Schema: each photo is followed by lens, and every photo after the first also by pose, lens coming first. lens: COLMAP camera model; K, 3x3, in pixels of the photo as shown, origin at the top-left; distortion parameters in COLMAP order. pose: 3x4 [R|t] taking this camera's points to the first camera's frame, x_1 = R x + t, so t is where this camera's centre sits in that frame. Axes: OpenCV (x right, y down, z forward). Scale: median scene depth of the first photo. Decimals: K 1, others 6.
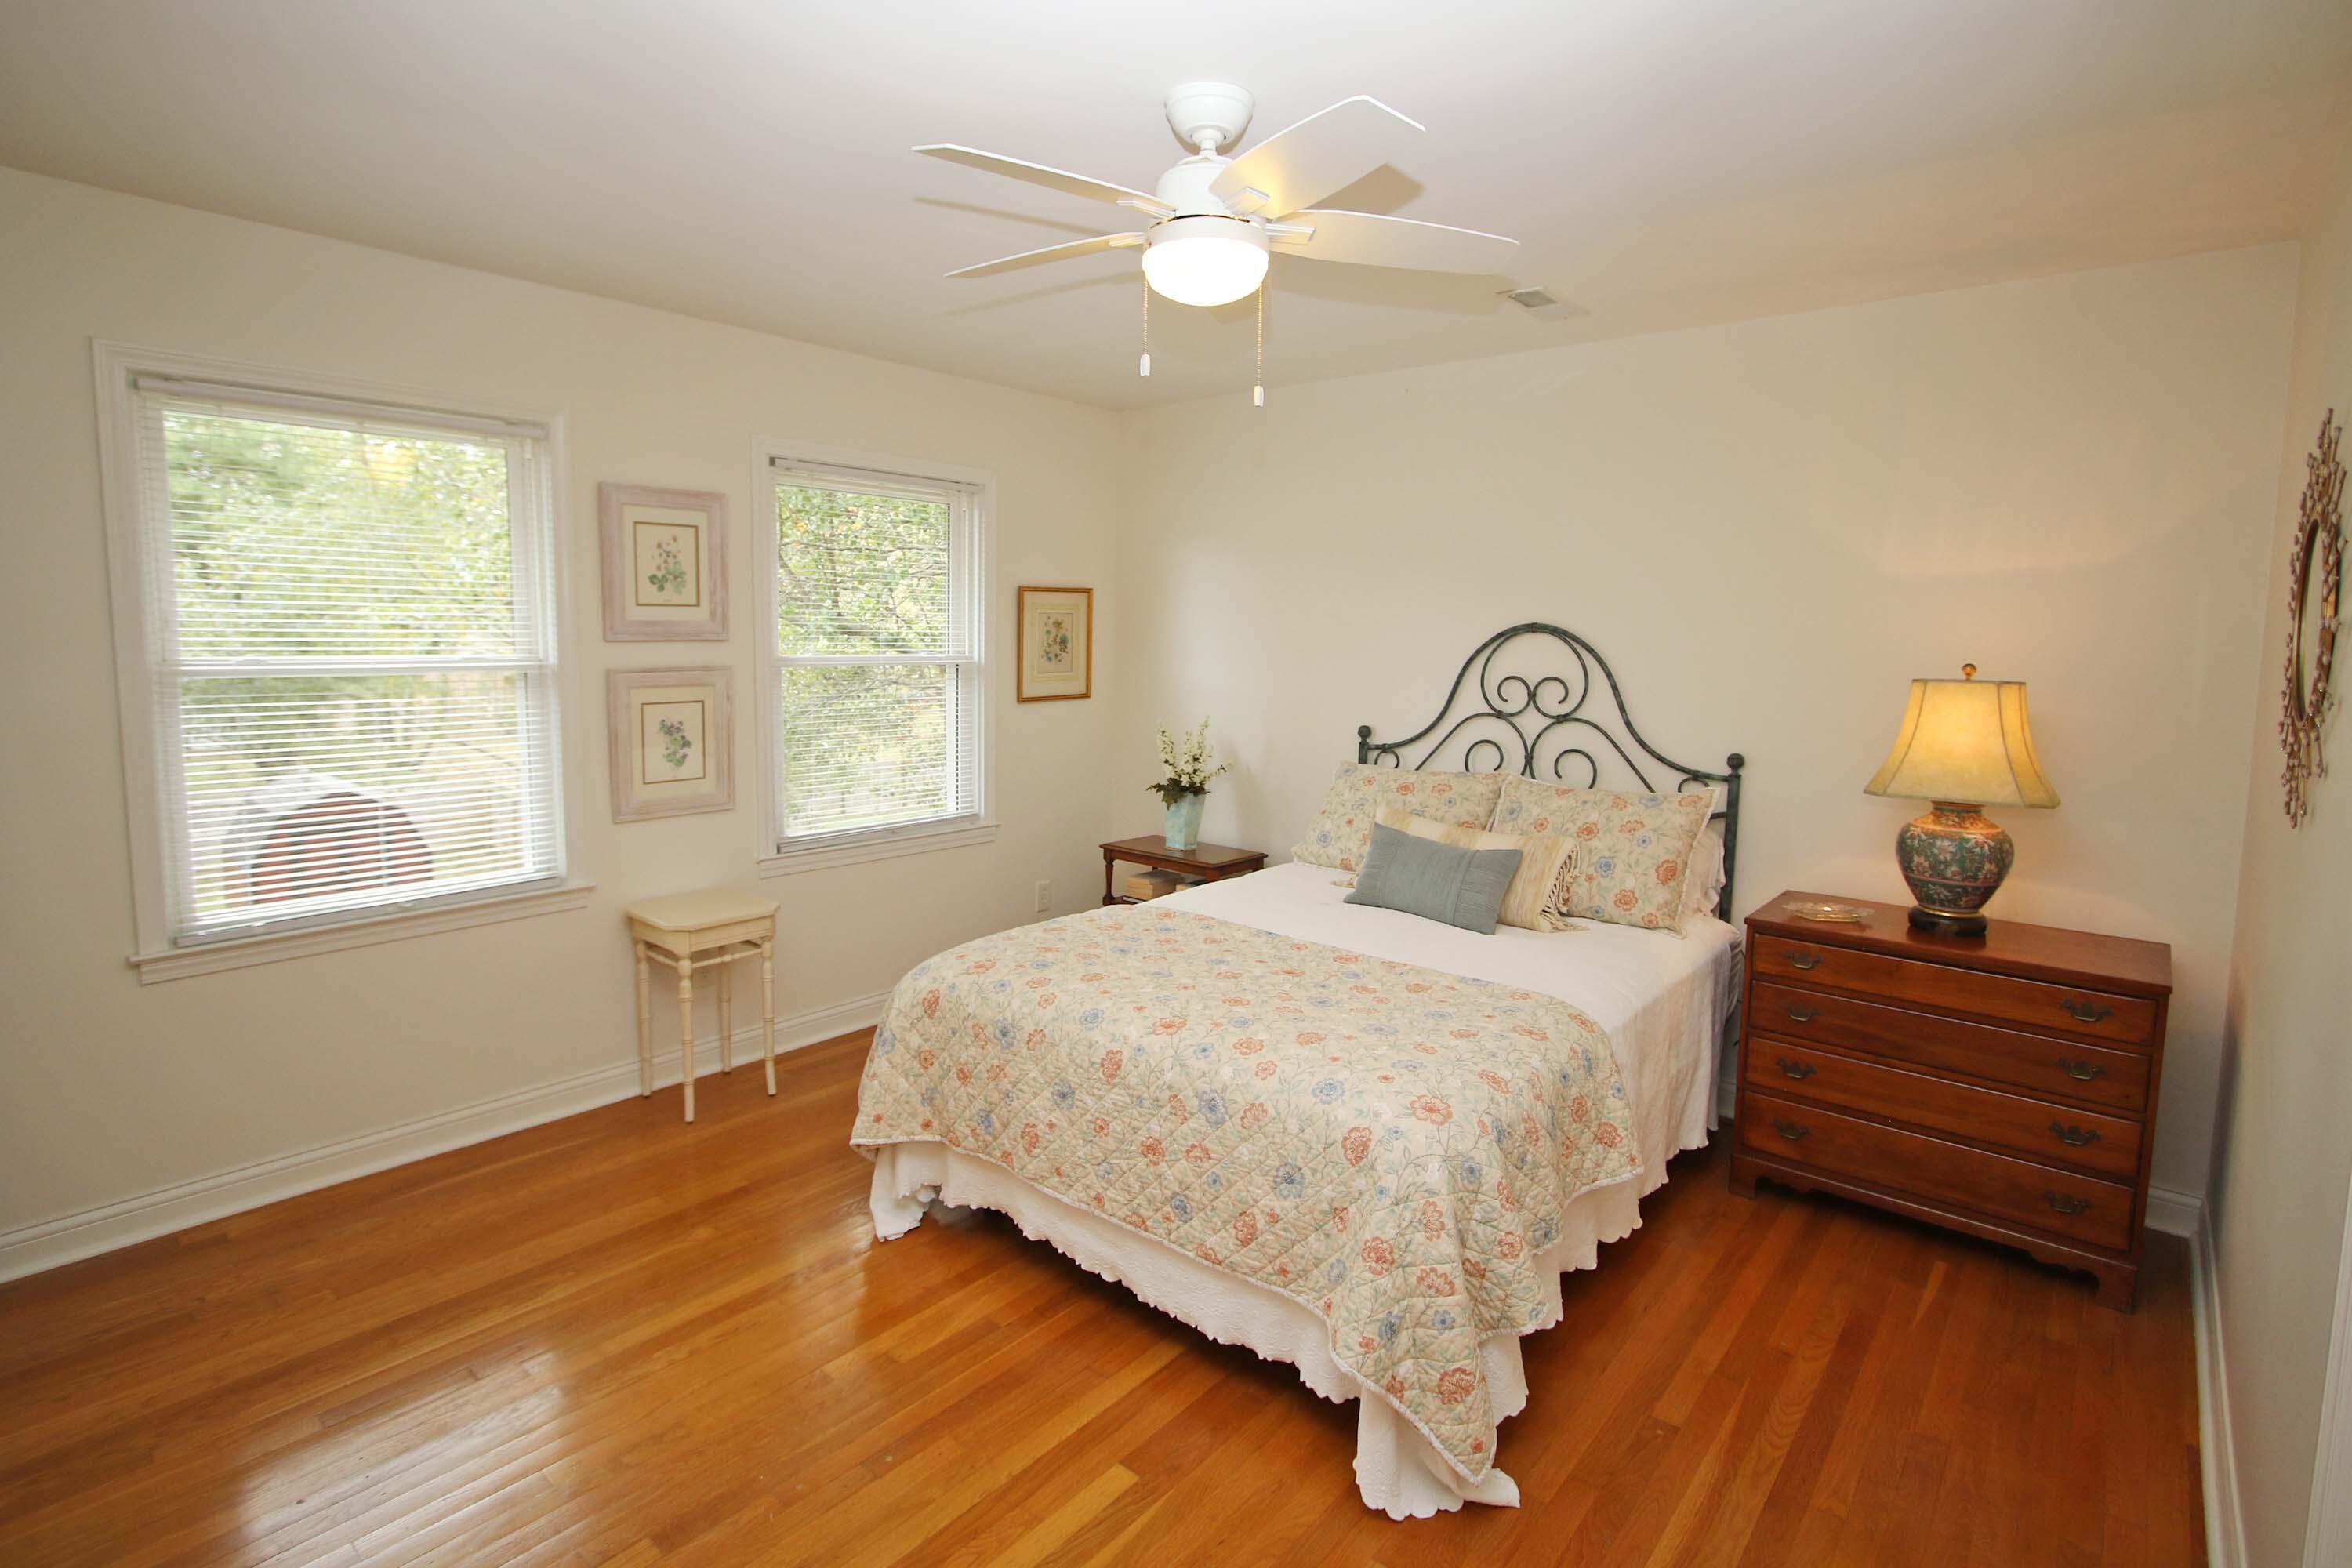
lens RADIAL K [[1149.5, 0, 1177.1], [0, 1149.5, 777.3], [0, 0, 1]] dist [-0.019149, -0.000243]
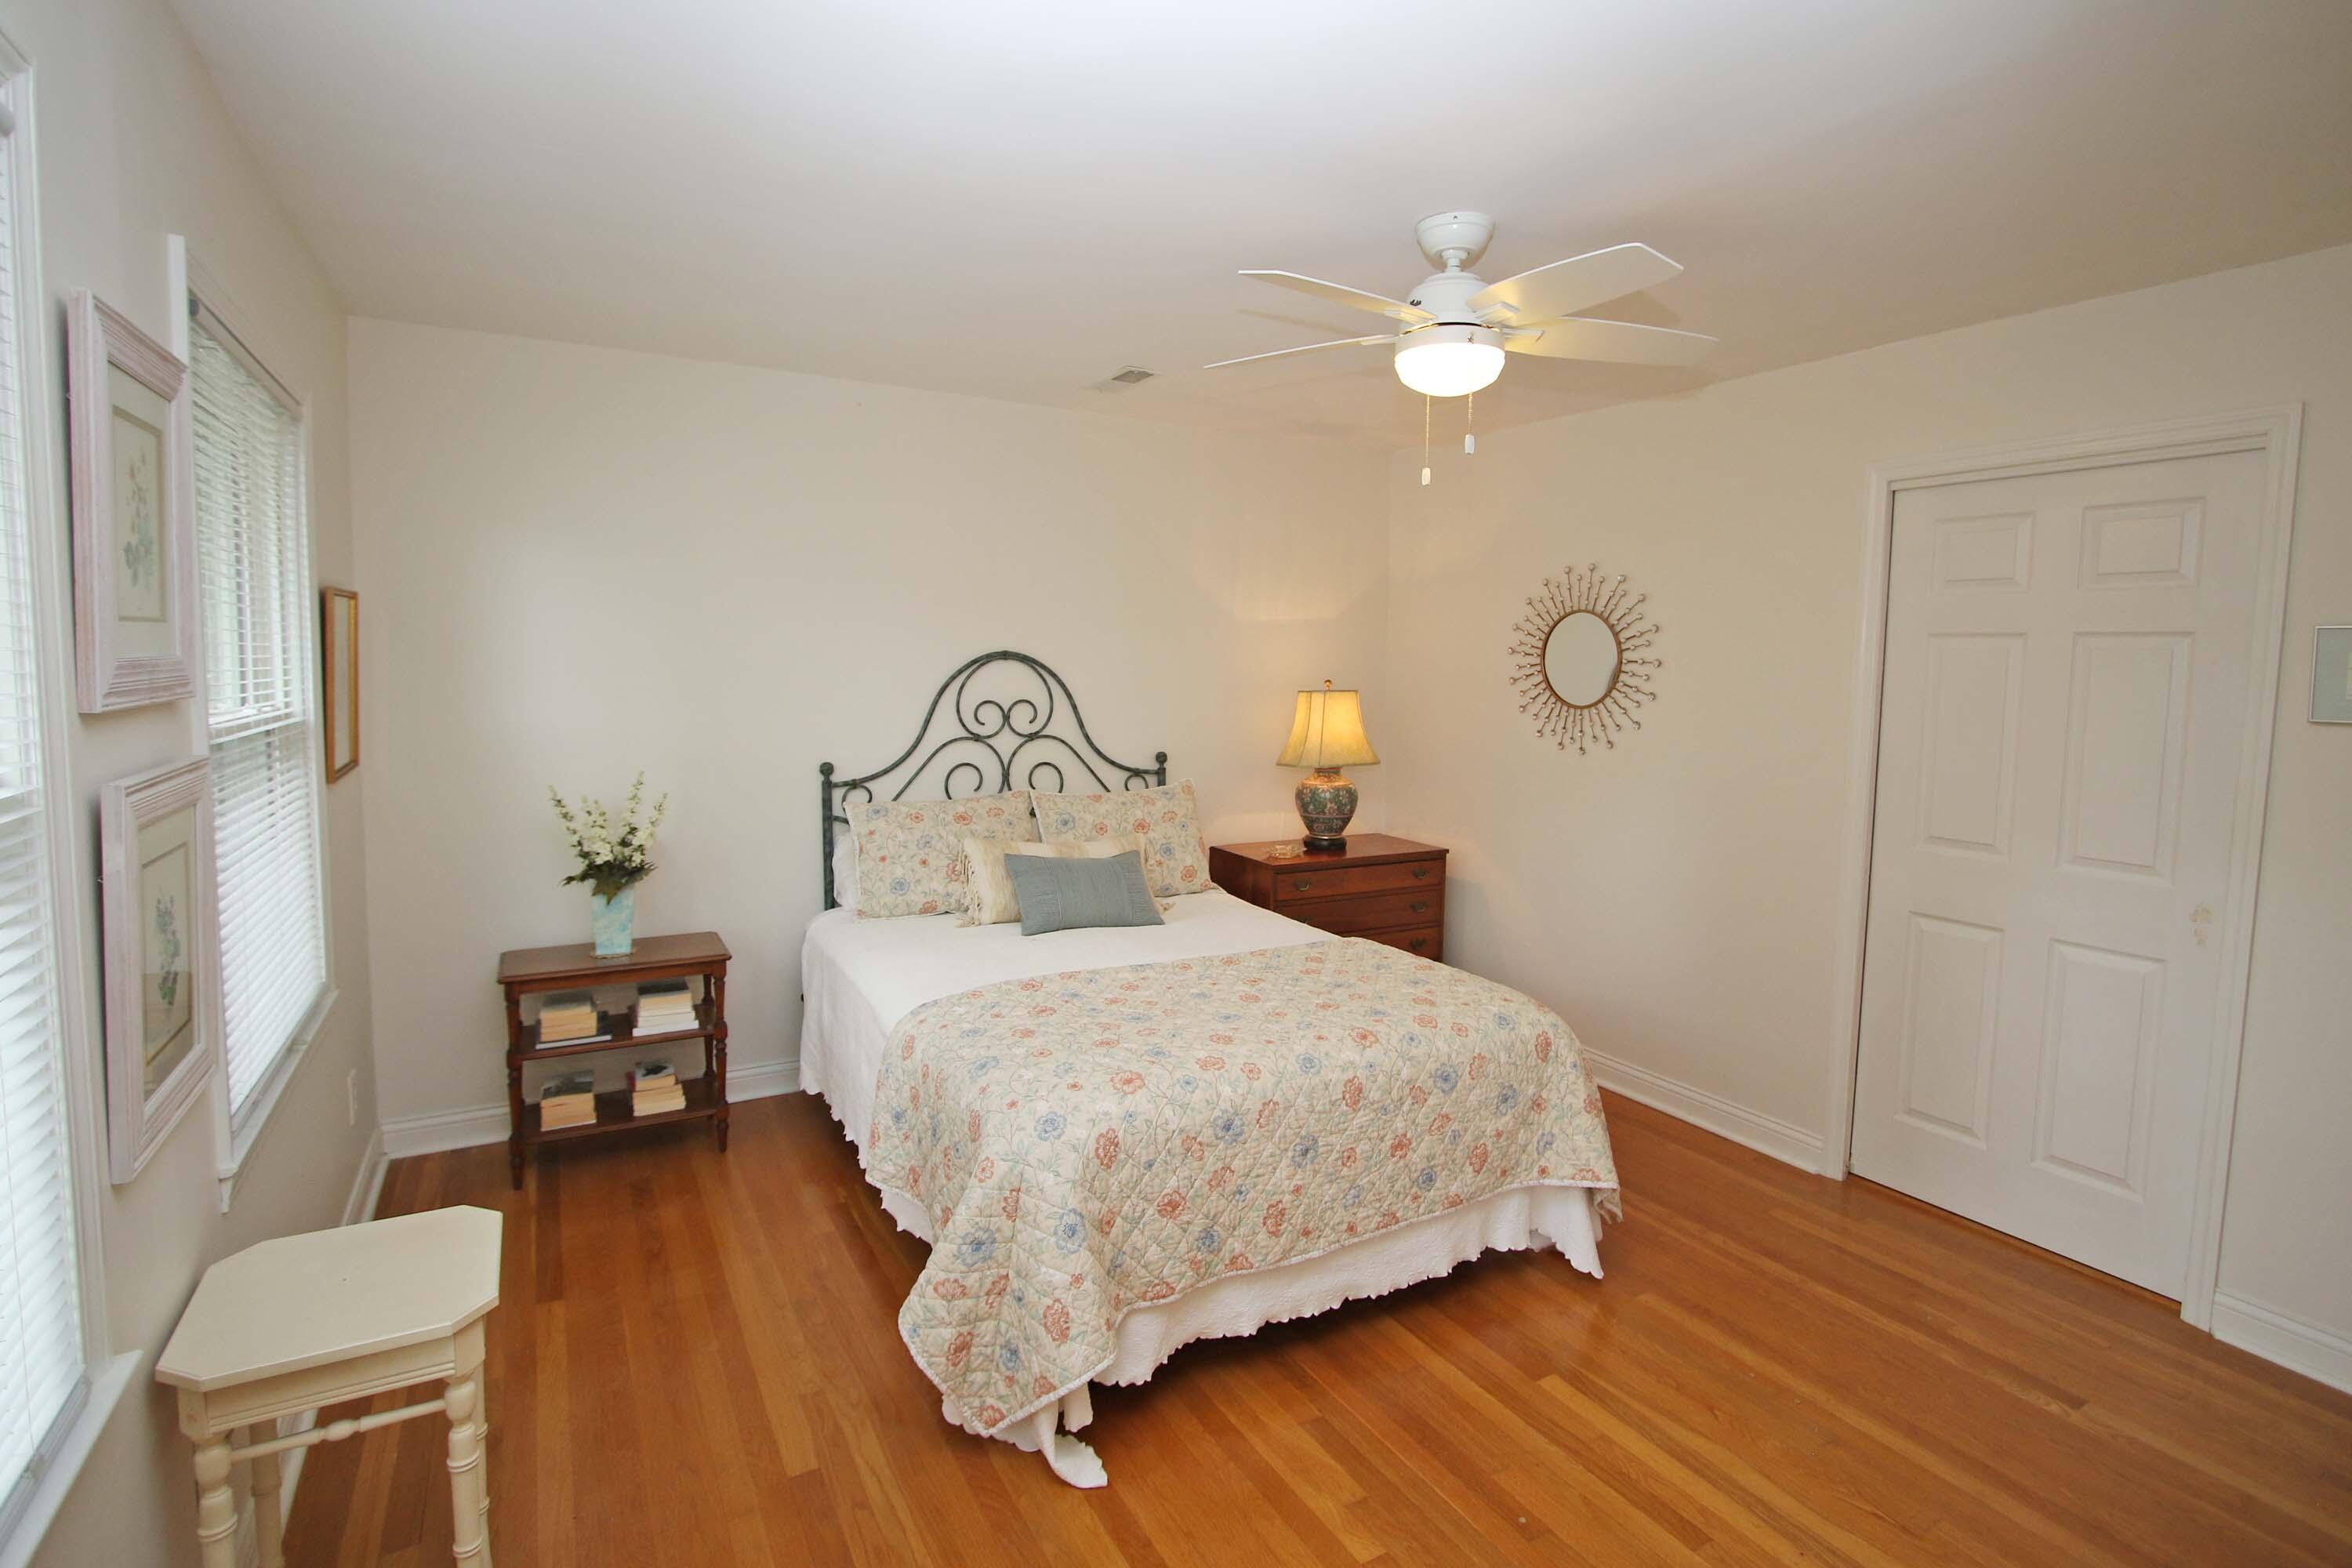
lens RADIAL K [[1126.2, 0, 1181.2], [0, 1126.2, 778.2], [0, 0, 1]] dist [-0.004142, 0.000067]
pose [[0.340317, -0.108970, 0.933975, -0.672680], [0.108874, 0.991148, 0.075969, -0.081614], [-0.933986, 0.075832, 0.349169, 0.502994]]
